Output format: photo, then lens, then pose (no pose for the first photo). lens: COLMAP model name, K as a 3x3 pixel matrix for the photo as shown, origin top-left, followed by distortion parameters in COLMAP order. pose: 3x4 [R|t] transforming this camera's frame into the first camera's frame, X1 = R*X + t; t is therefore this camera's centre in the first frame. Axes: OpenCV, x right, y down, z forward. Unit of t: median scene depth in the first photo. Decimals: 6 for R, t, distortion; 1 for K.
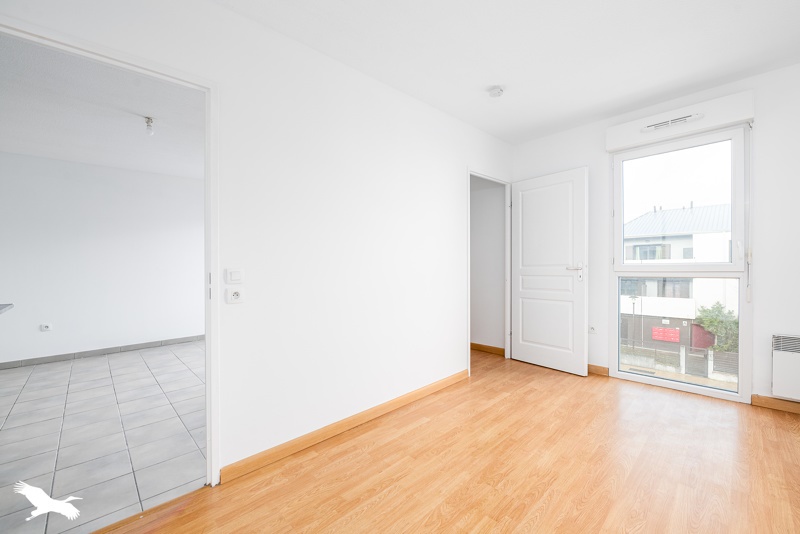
lens RADIAL K [[330.1, 0, 404.7], [0, 330.1, 272.3], [0, 0, 1]] dist [-0.015218, -0.000449]
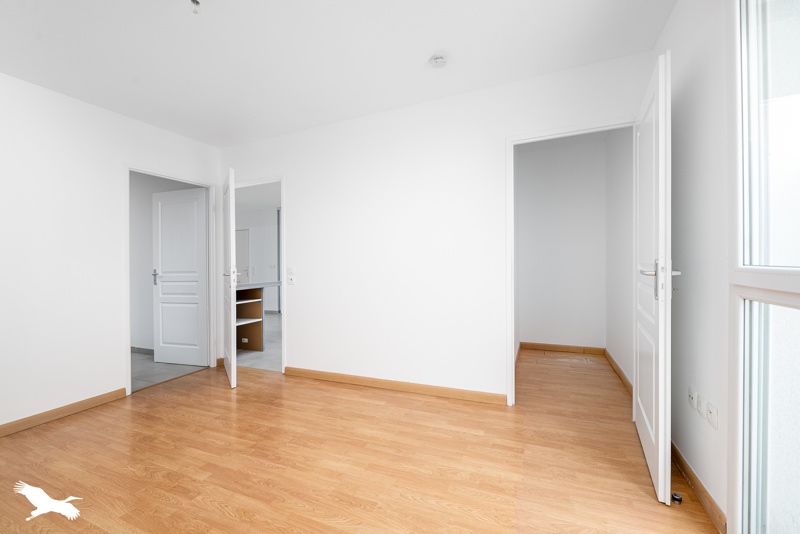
lens RADIAL K [[326.7, 0, 400.0], [0, 326.7, 267.0], [0, 0, 1]] dist [0.000086, -0.000071]
pose [[0.384099, 0.021535, -0.923041, 1.102113], [-0.004073, 0.999758, 0.021630, -0.040969], [0.923283, -0.004549, 0.384094, 0.629214]]
